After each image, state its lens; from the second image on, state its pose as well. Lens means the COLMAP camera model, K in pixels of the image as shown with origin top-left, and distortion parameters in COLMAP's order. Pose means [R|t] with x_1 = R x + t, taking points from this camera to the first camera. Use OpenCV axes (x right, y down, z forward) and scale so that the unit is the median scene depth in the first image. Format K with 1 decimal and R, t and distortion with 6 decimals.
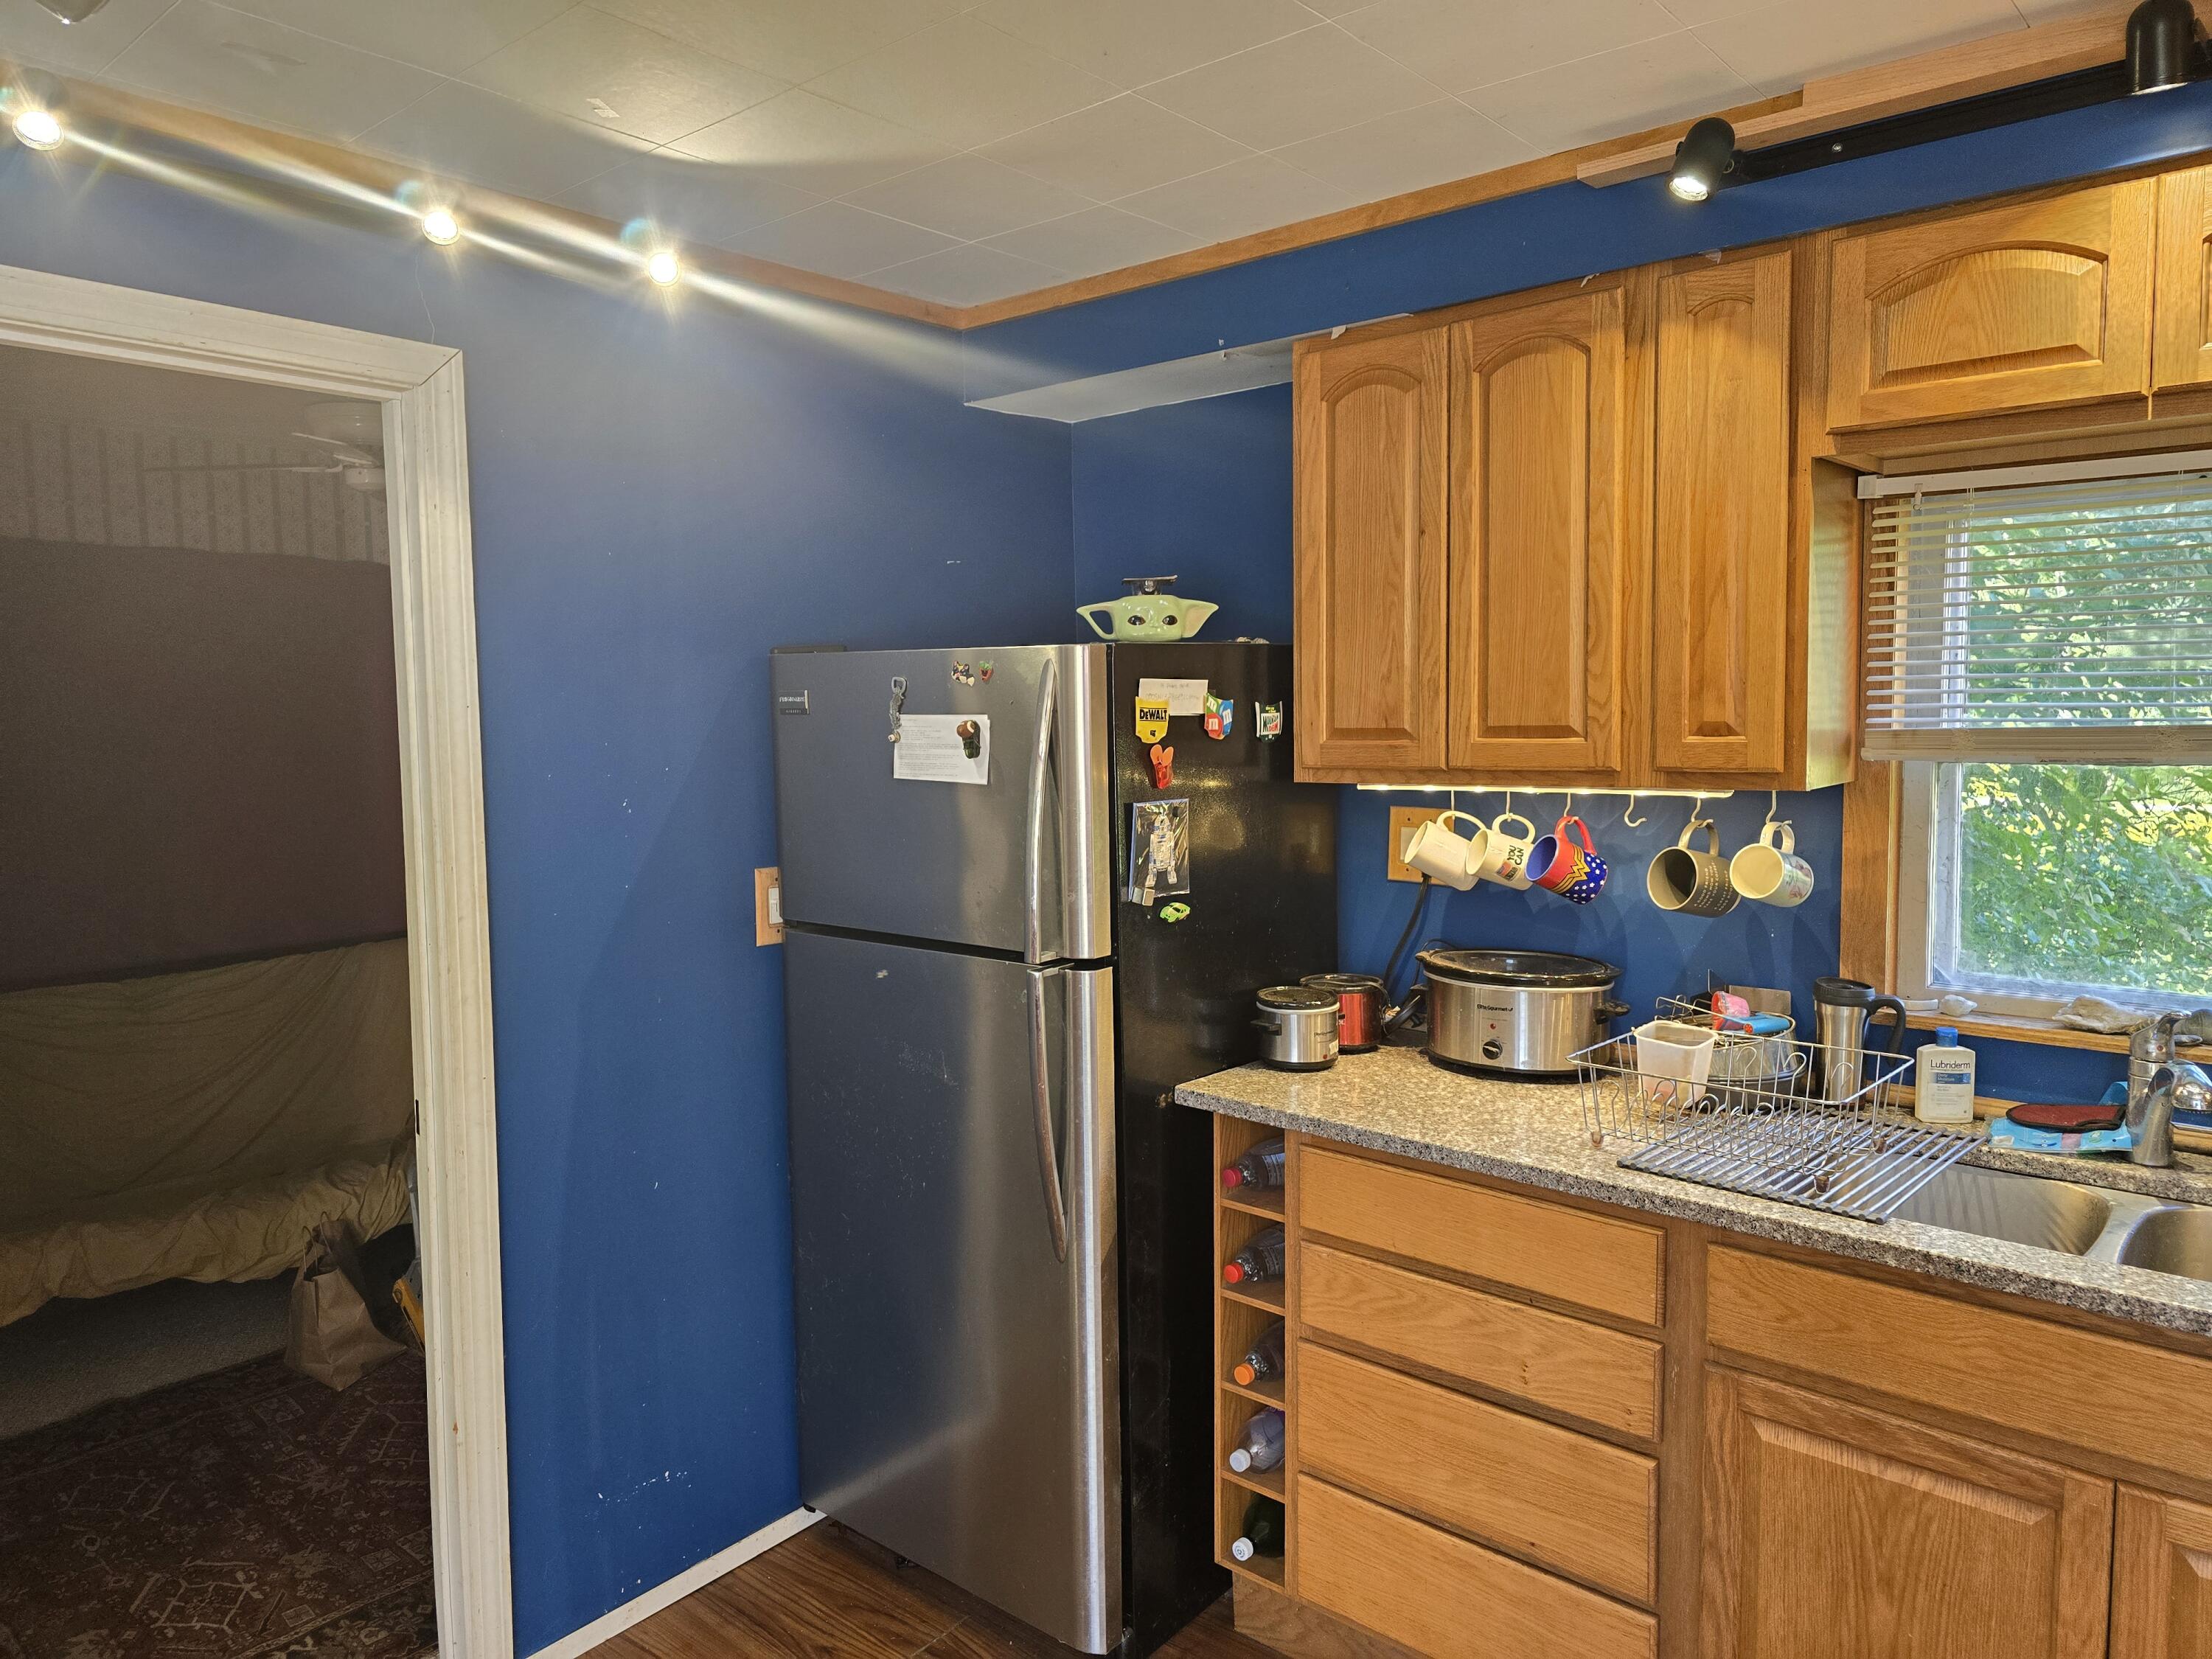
lens RADIAL K [[1475.3, 0, 1098.0], [0, 1475.3, 818.3], [0, 0, 1]] dist [0.053681, -0.050106]
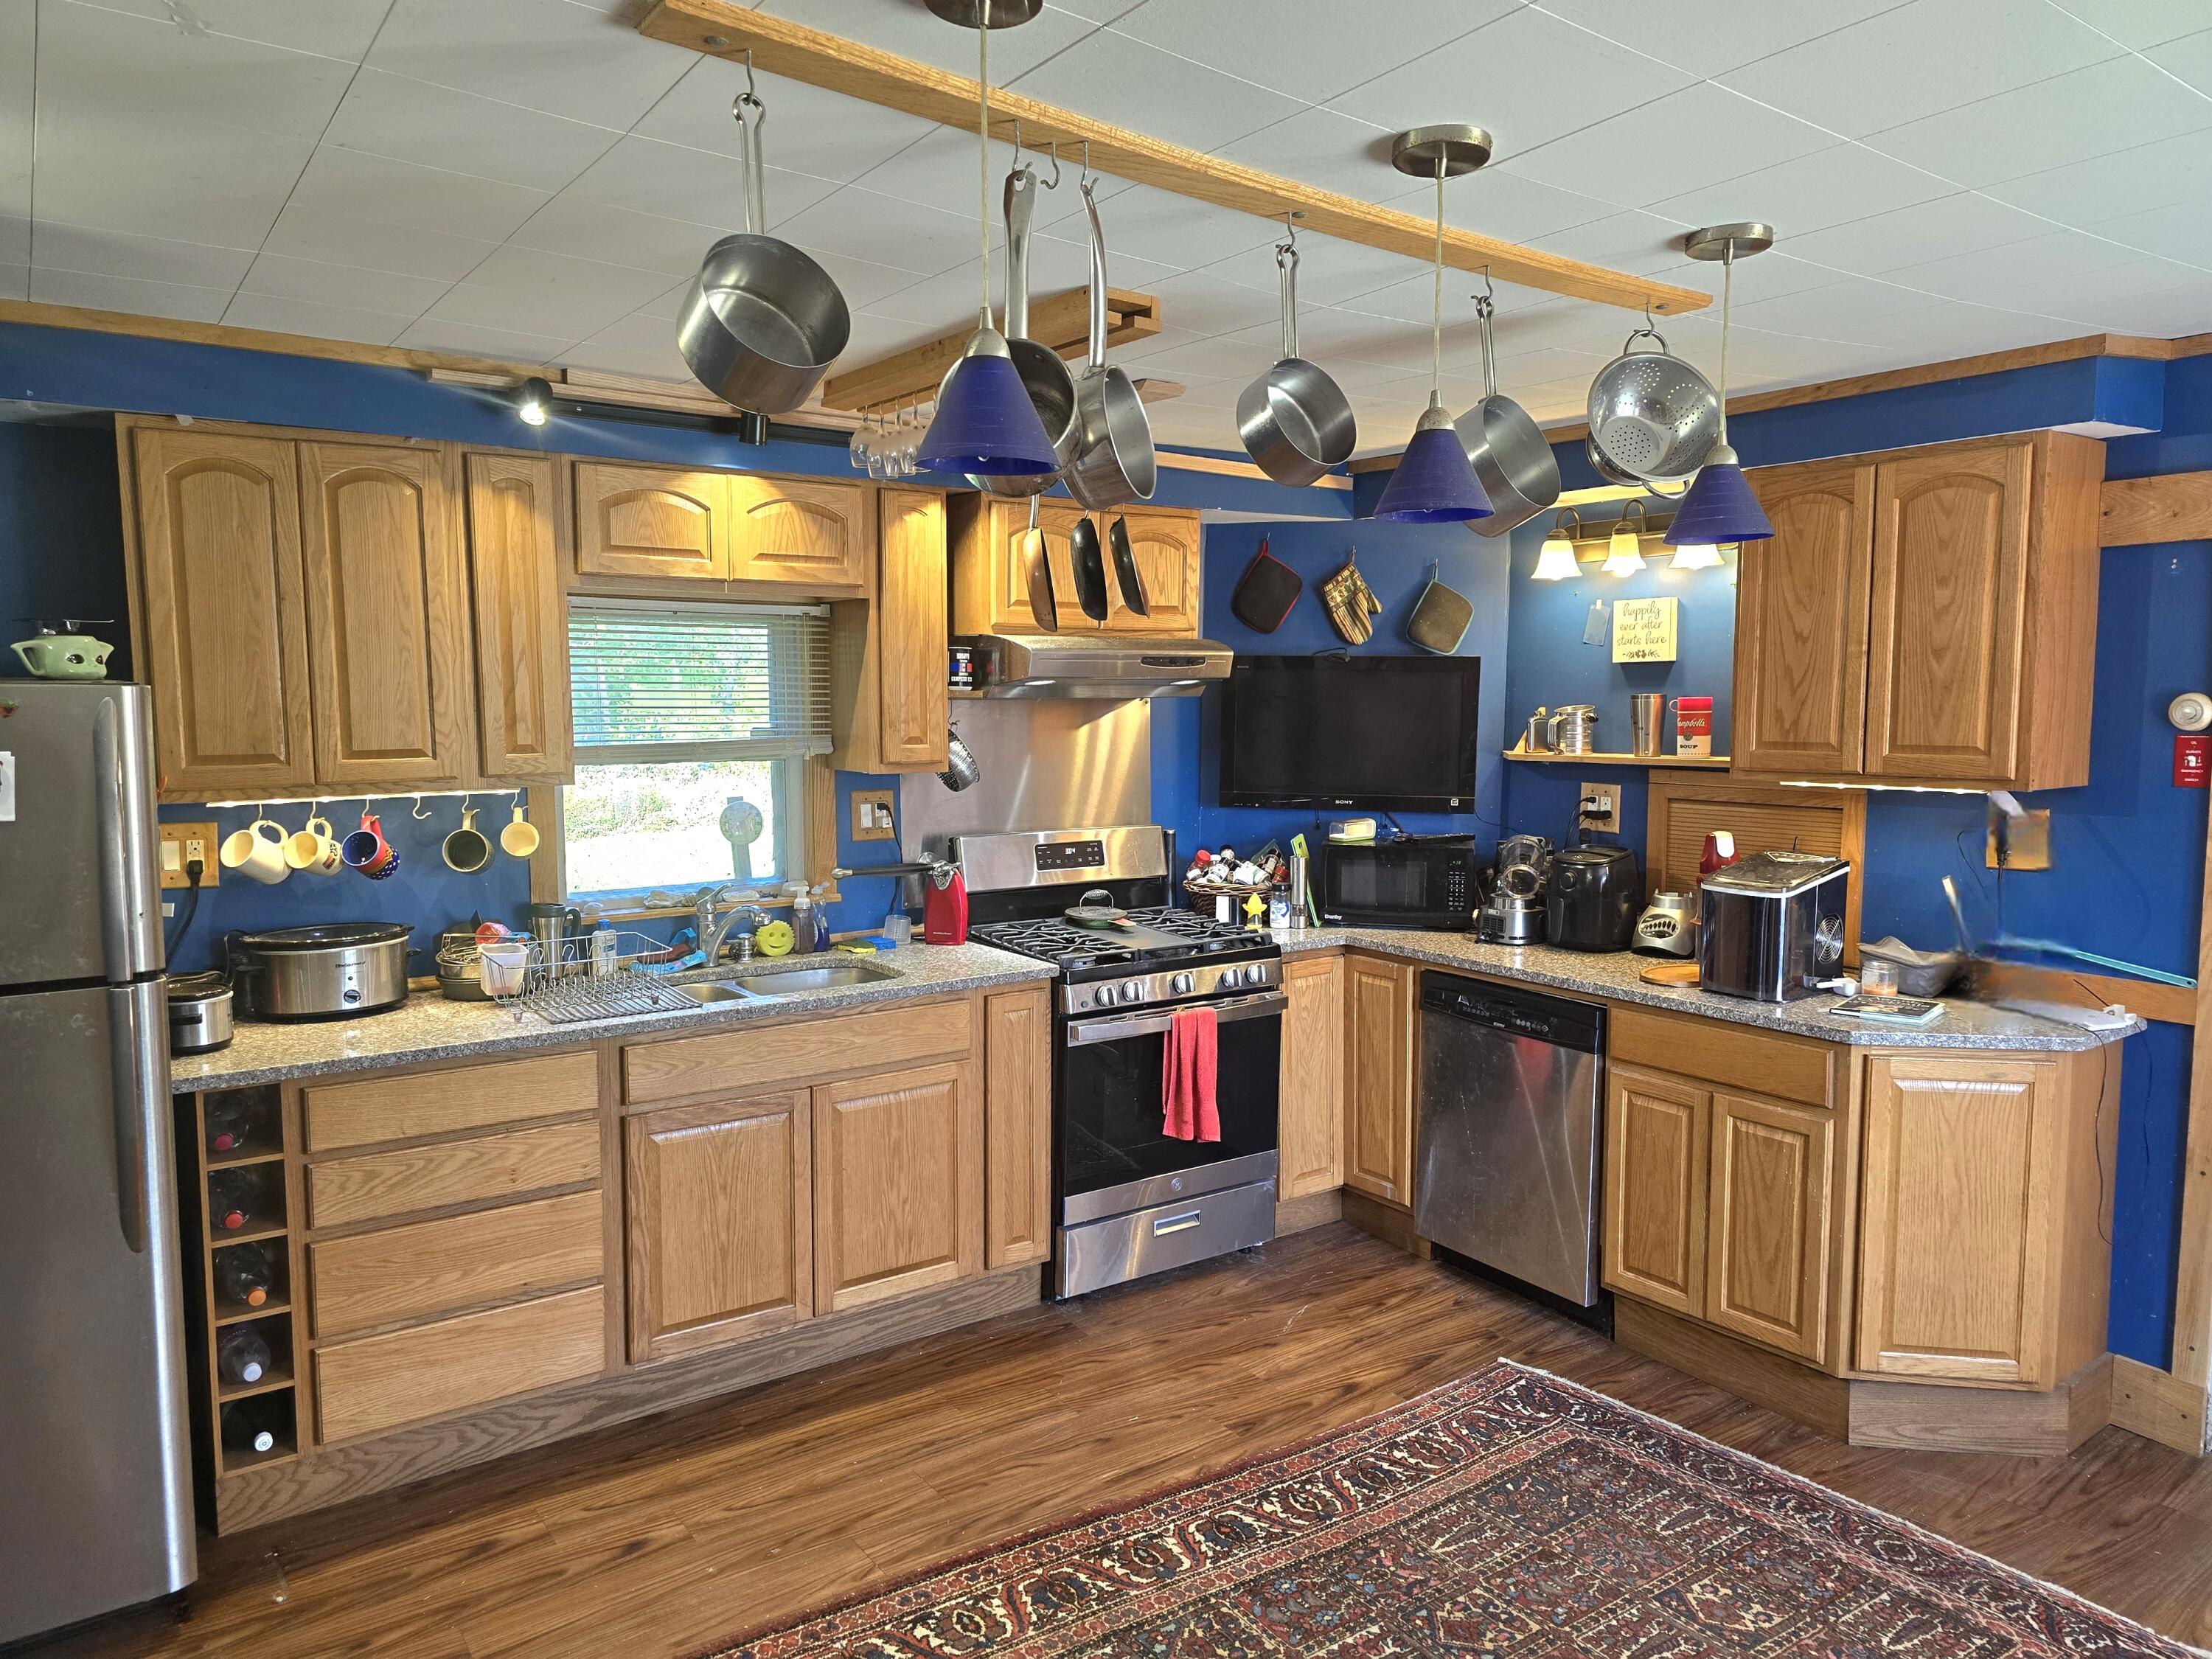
lens RADIAL K [[1475.3, 0, 1098.0], [0, 1475.3, 818.3], [0, 0, 1]] dist [0.053681, -0.050106]
pose [[0.236066, -0.071577, 0.969097, -0.883656], [0.076146, 0.995579, 0.054985, -0.024320], [-0.968749, 0.060813, 0.240473, 0.031612]]
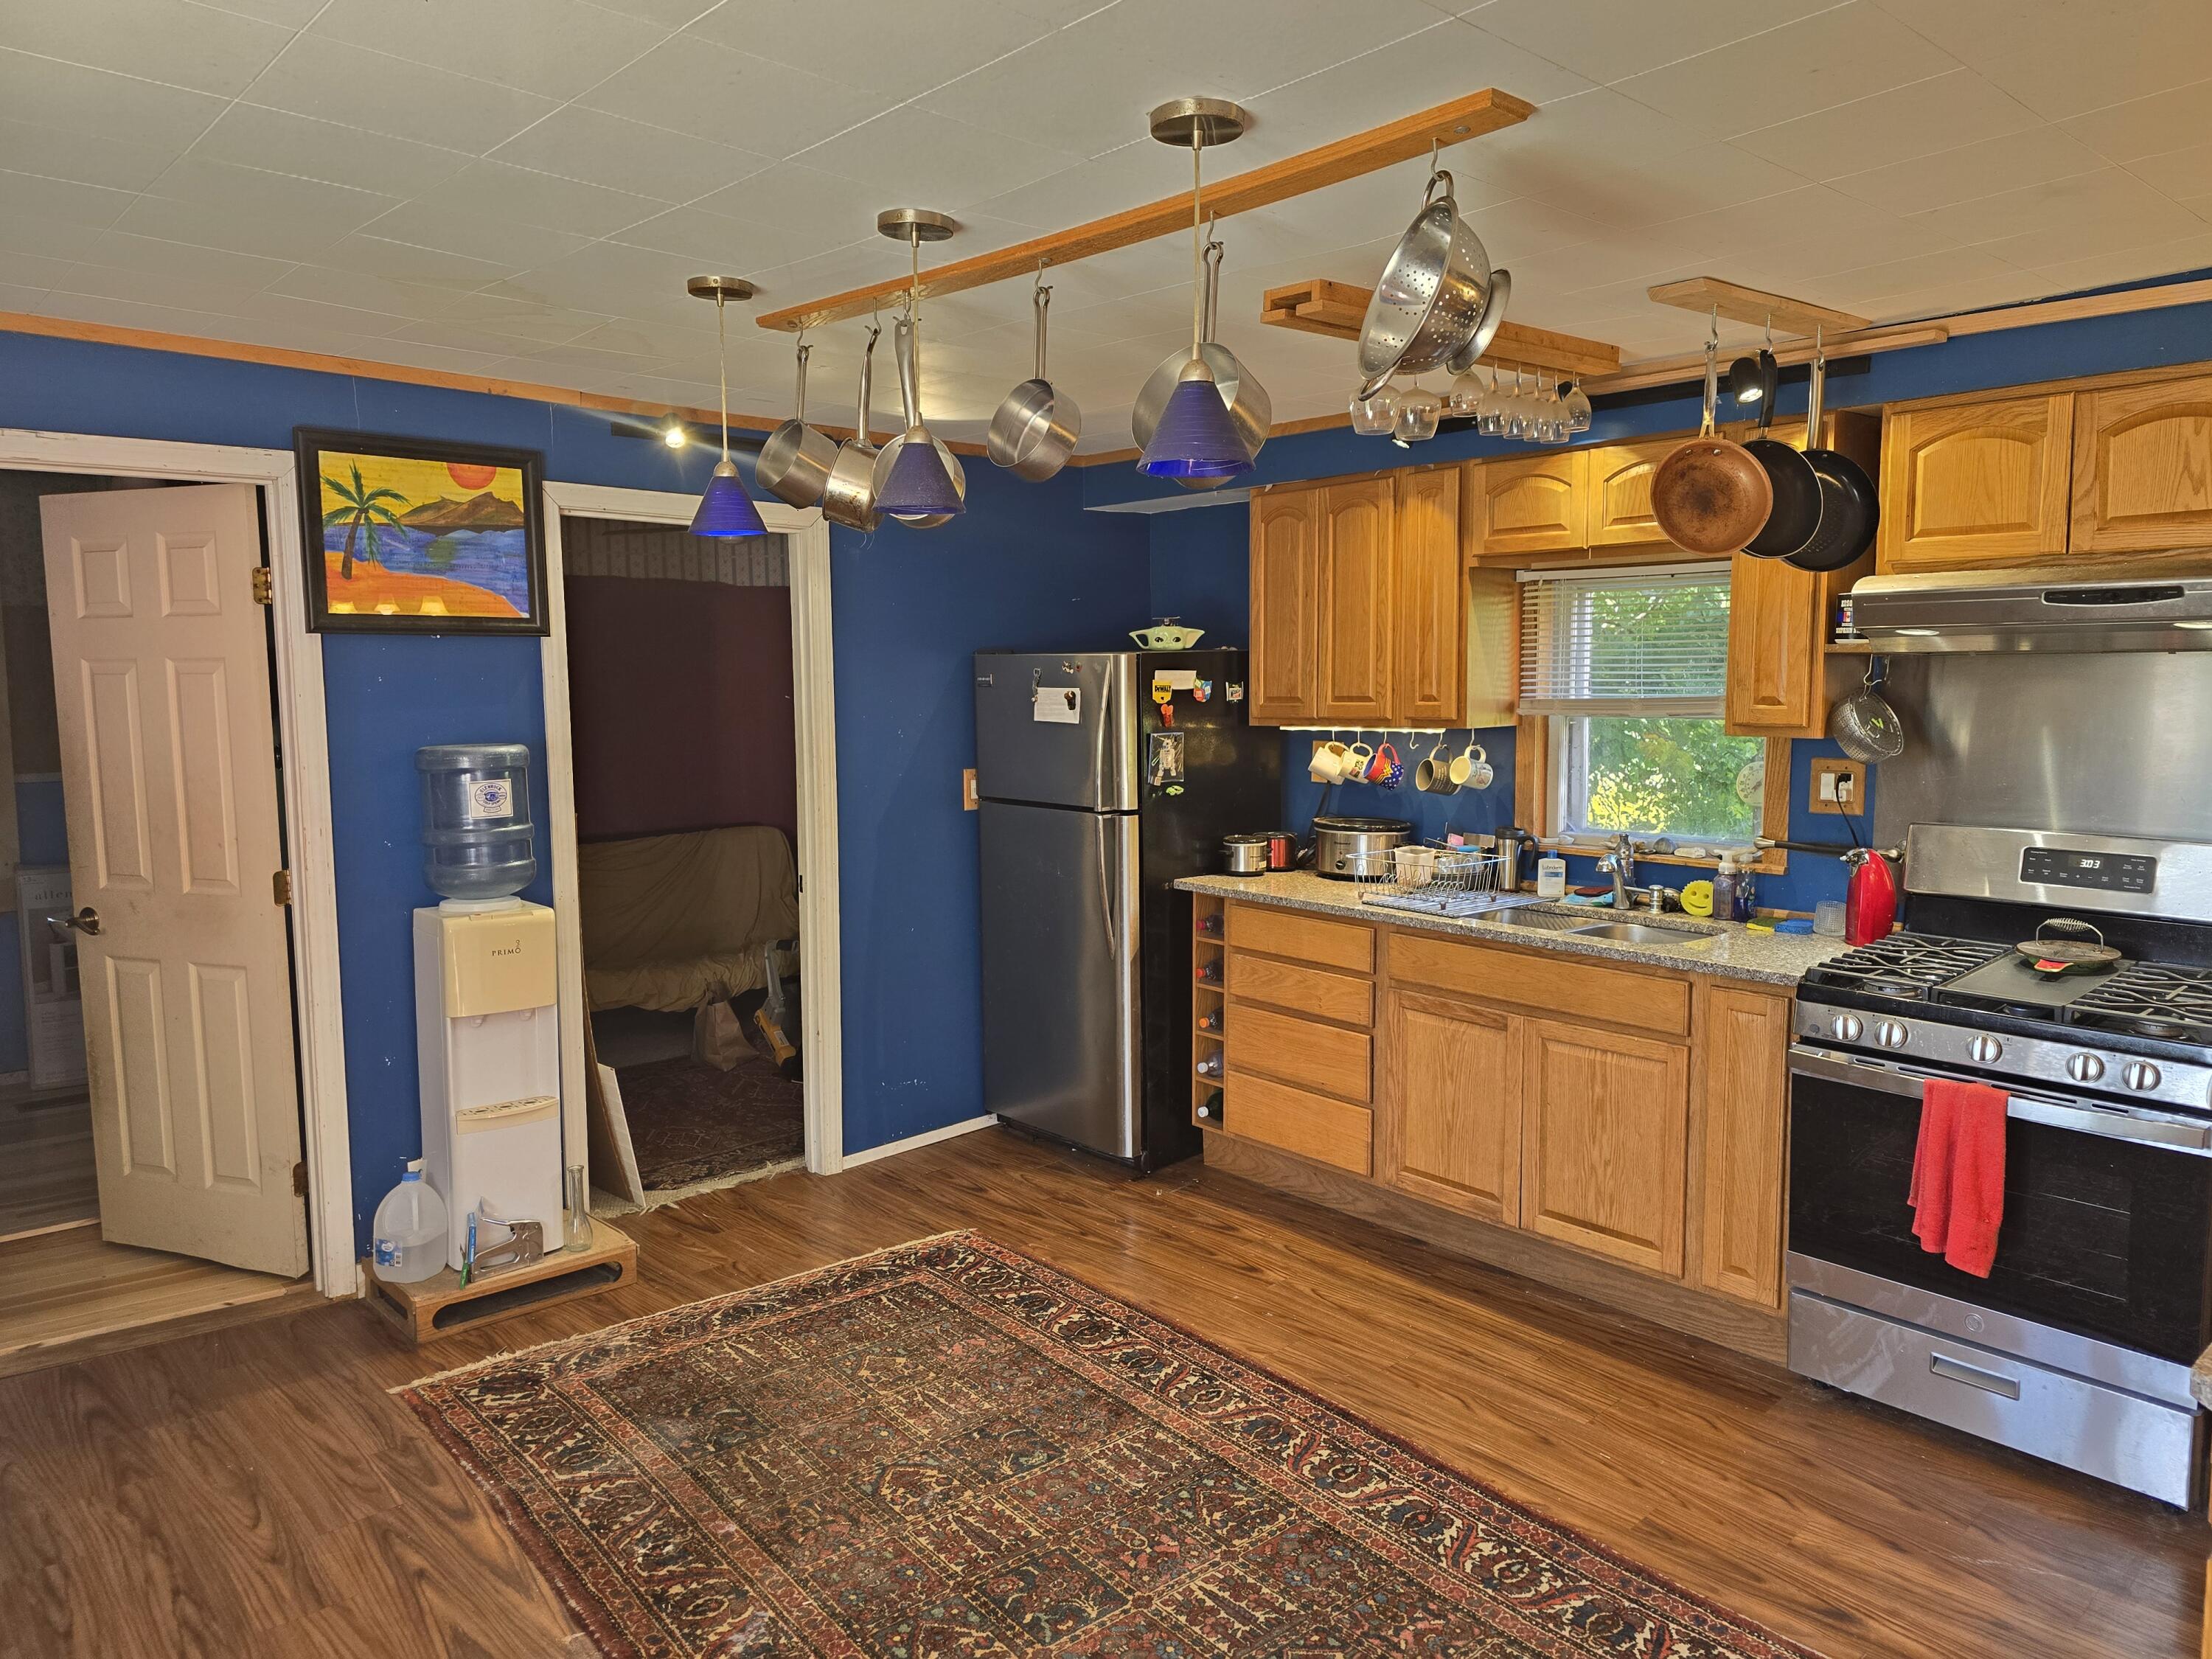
lens RADIAL K [[1501.7, 0, 1145.1], [0, 1501.7, 816.6], [0, 0, 1]] dist [0.108608, -0.102888]
pose [[0.994700, 0.016730, -0.101453, 0.217403], [-0.014674, 0.999672, 0.020973, 0.058106], [0.101770, -0.019373, 0.994619, -0.992300]]
